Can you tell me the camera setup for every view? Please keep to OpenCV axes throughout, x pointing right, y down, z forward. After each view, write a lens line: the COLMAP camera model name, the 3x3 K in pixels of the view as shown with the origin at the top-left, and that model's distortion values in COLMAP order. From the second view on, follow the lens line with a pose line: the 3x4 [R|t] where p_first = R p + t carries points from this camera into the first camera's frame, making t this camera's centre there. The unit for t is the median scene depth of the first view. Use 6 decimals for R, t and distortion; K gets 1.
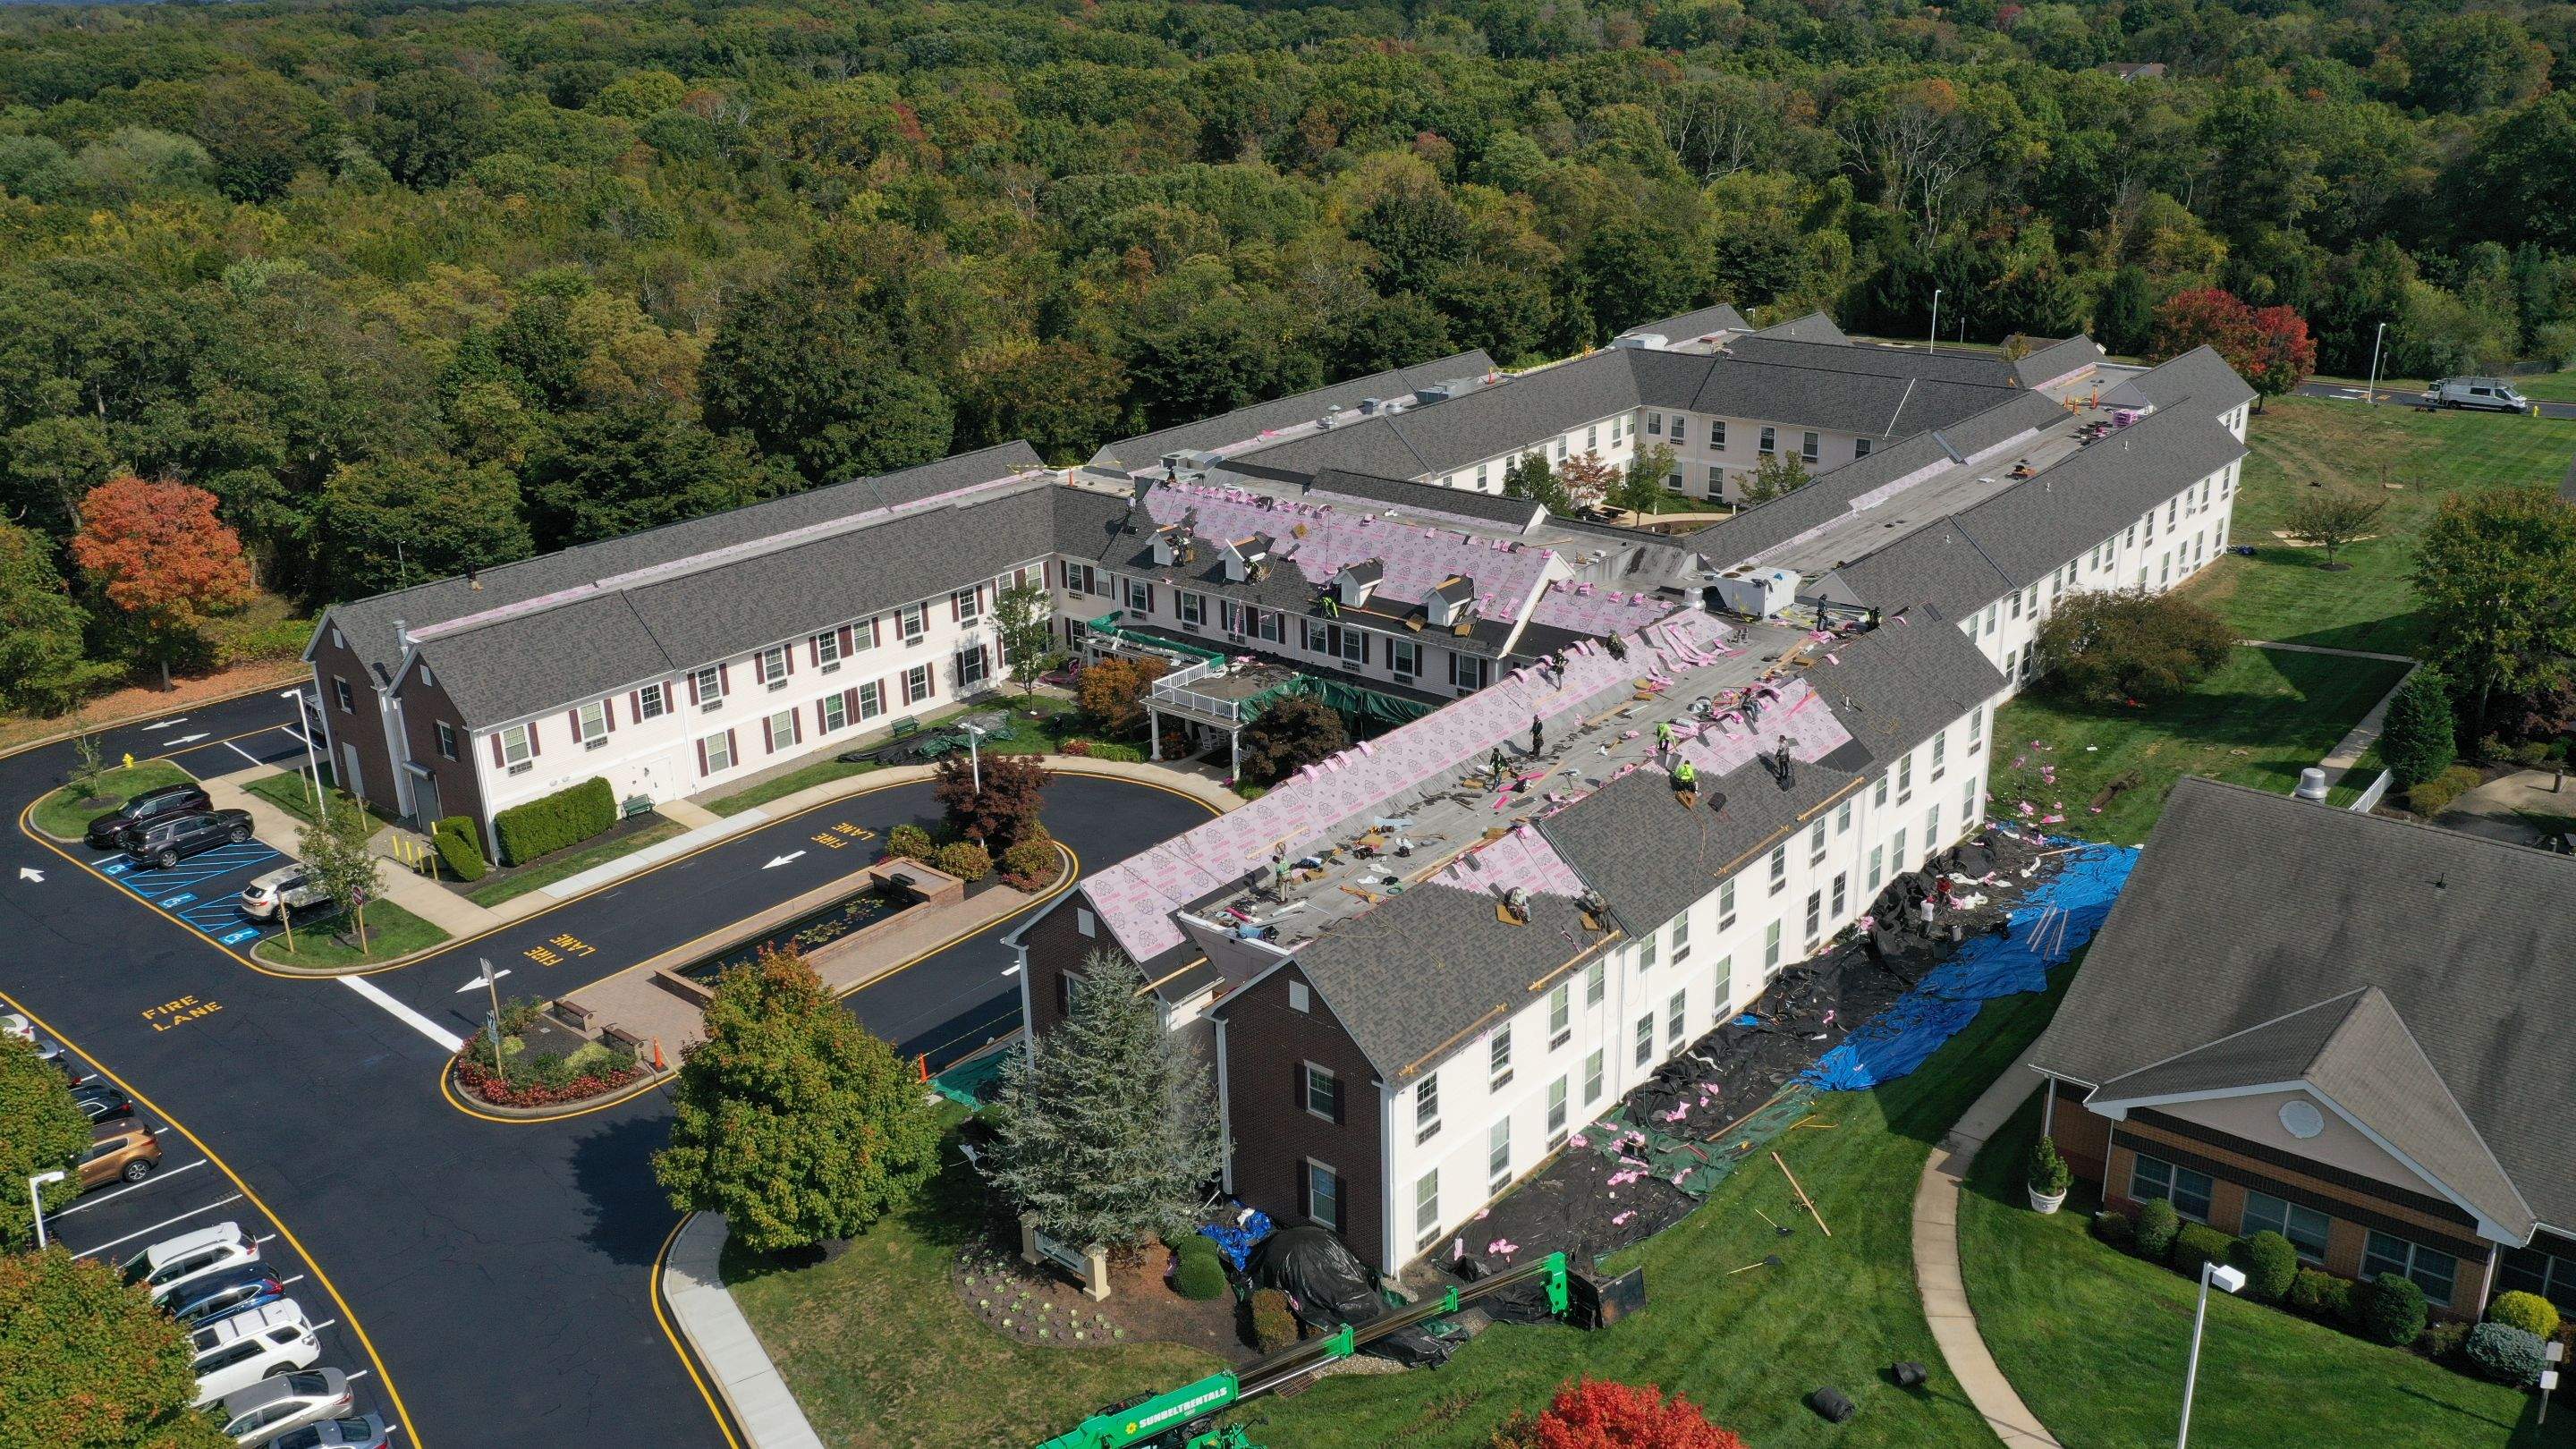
lens RADIAL K [[2054.1, 0, 1288.5], [0, 2054.1, 715.1], [0, 0, 1]] dist [0.014372, 0.003957]
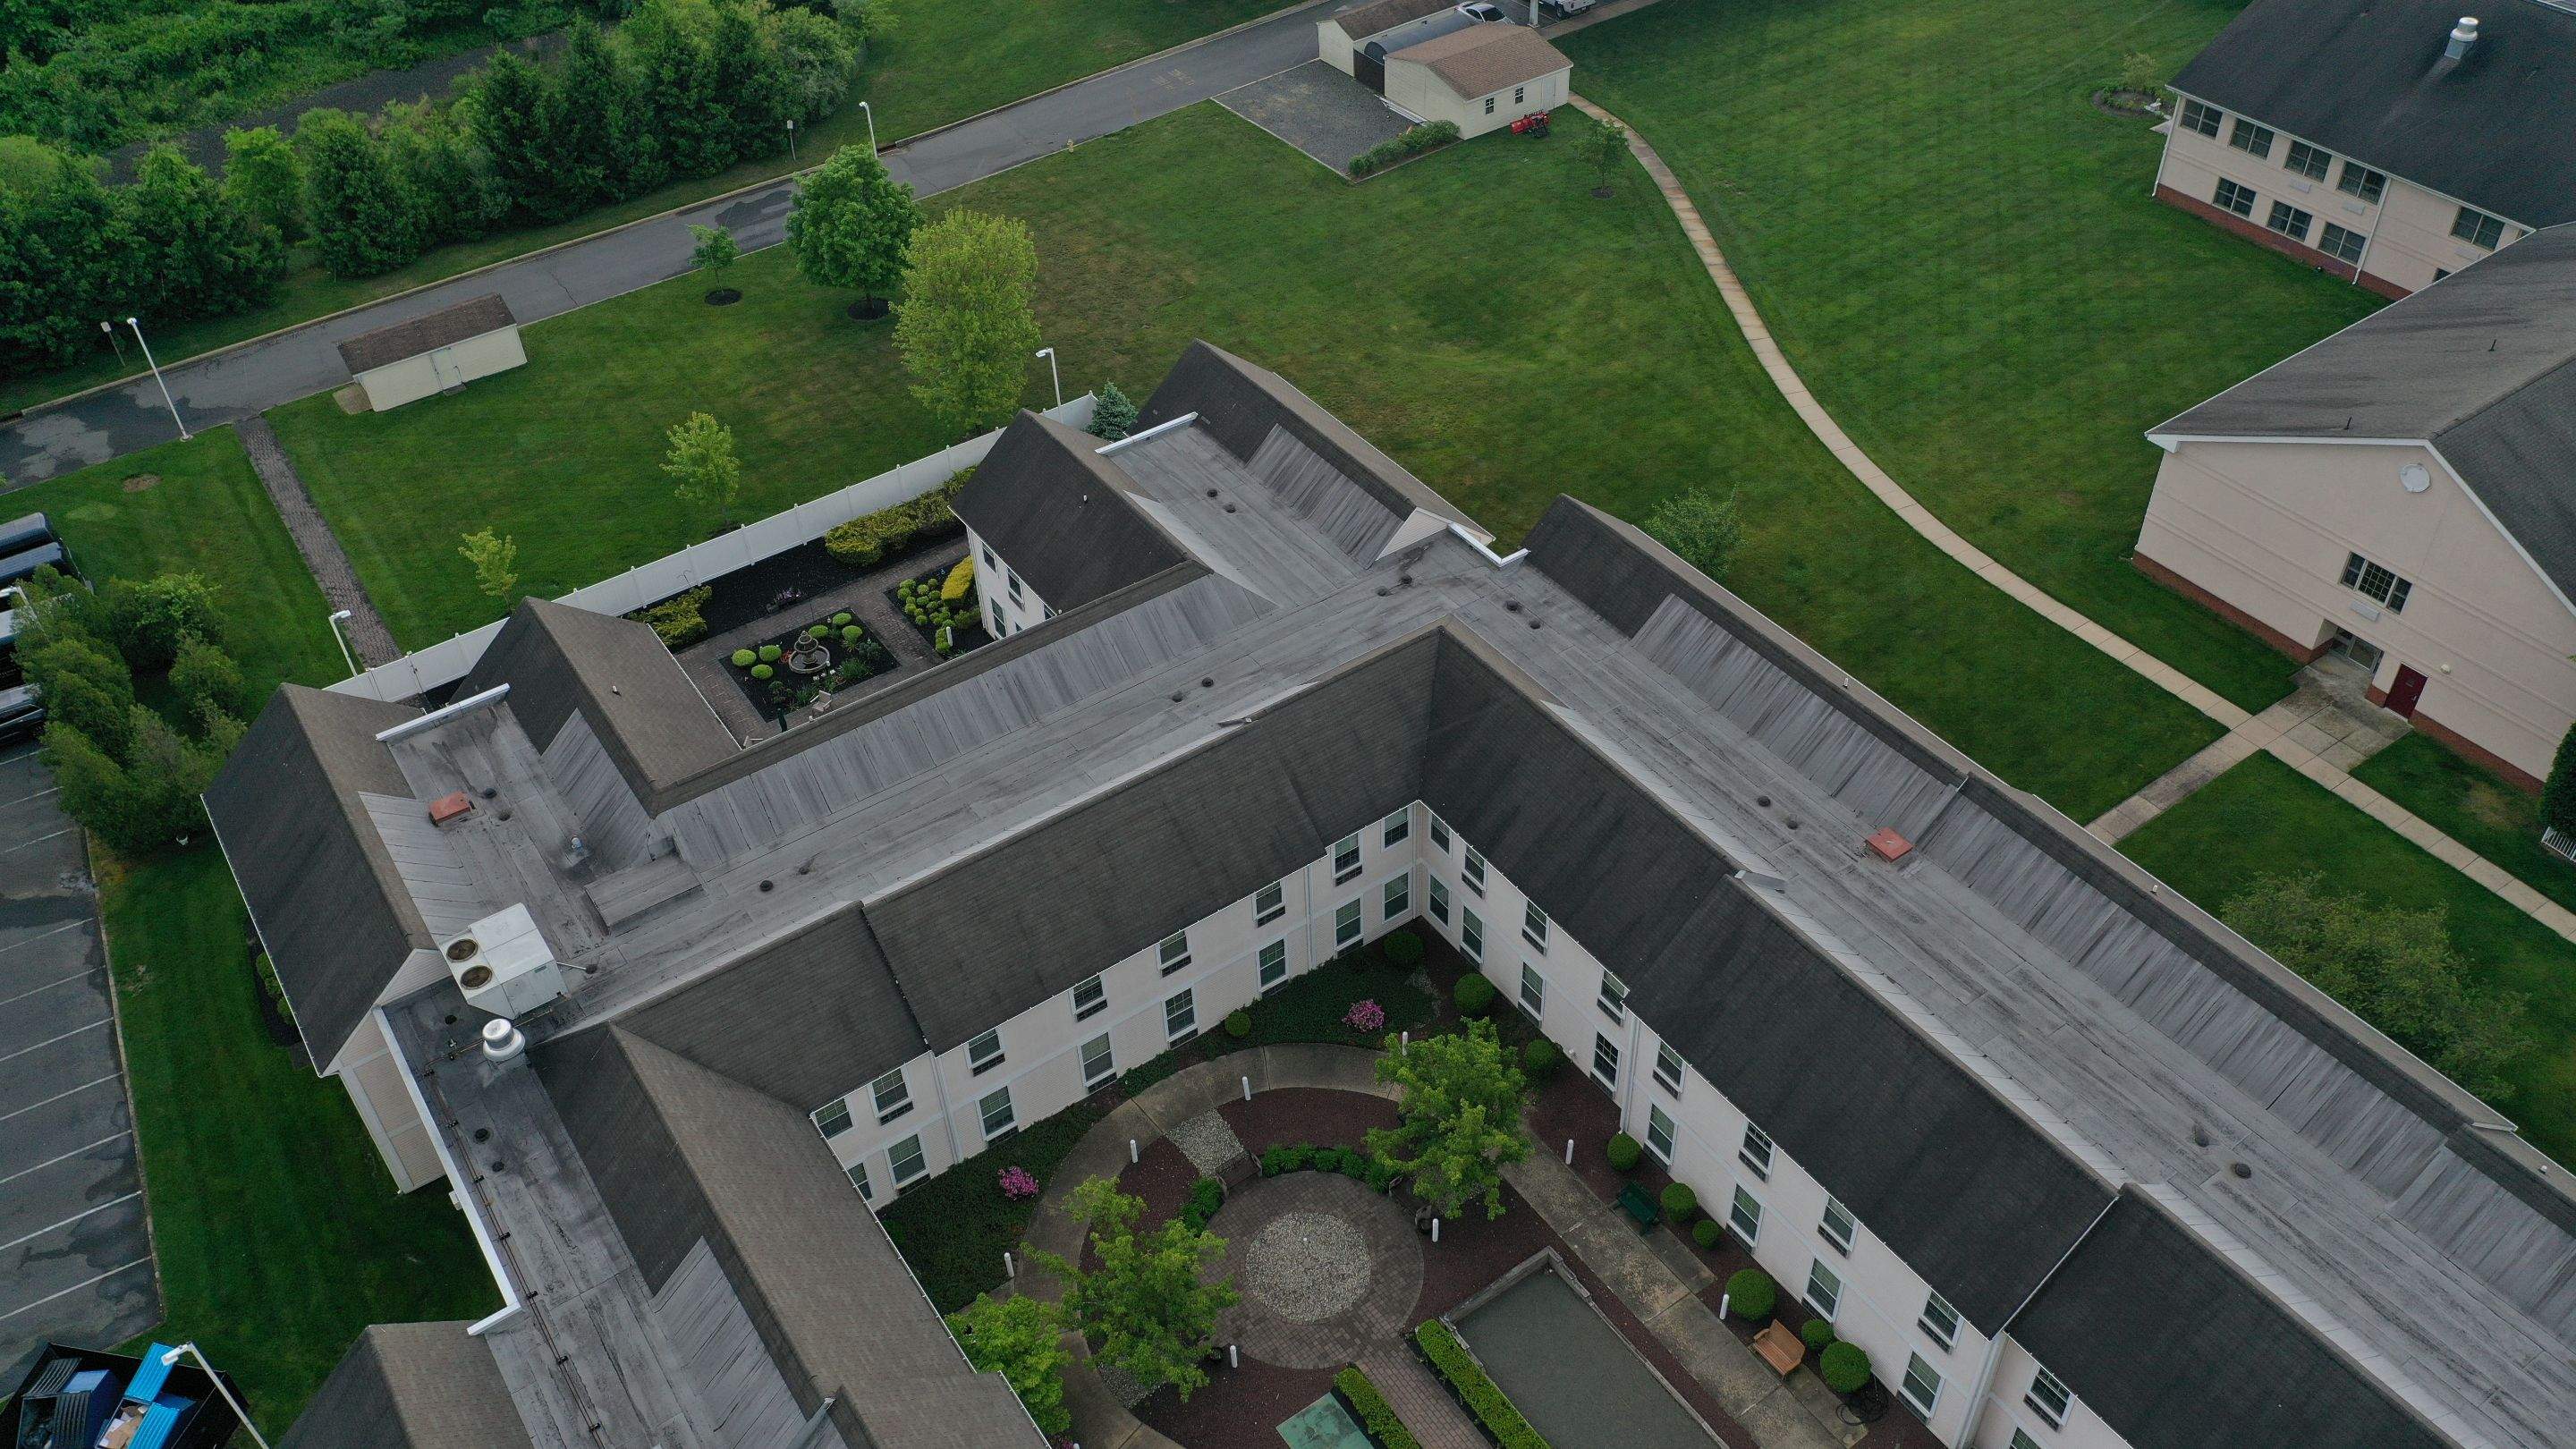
lens RADIAL K [[2054.1, 0, 1290.9], [0, 2054.1, 724.3], [0, 0, 1]] dist [0.014372, 0.003957]
pose [[0.262352, -0.623559, 0.736441, -0.088574], [0.356991, 0.771745, 0.526277, -0.598798], [-0.896509, 0.124833, 0.425074, 1.103115]]
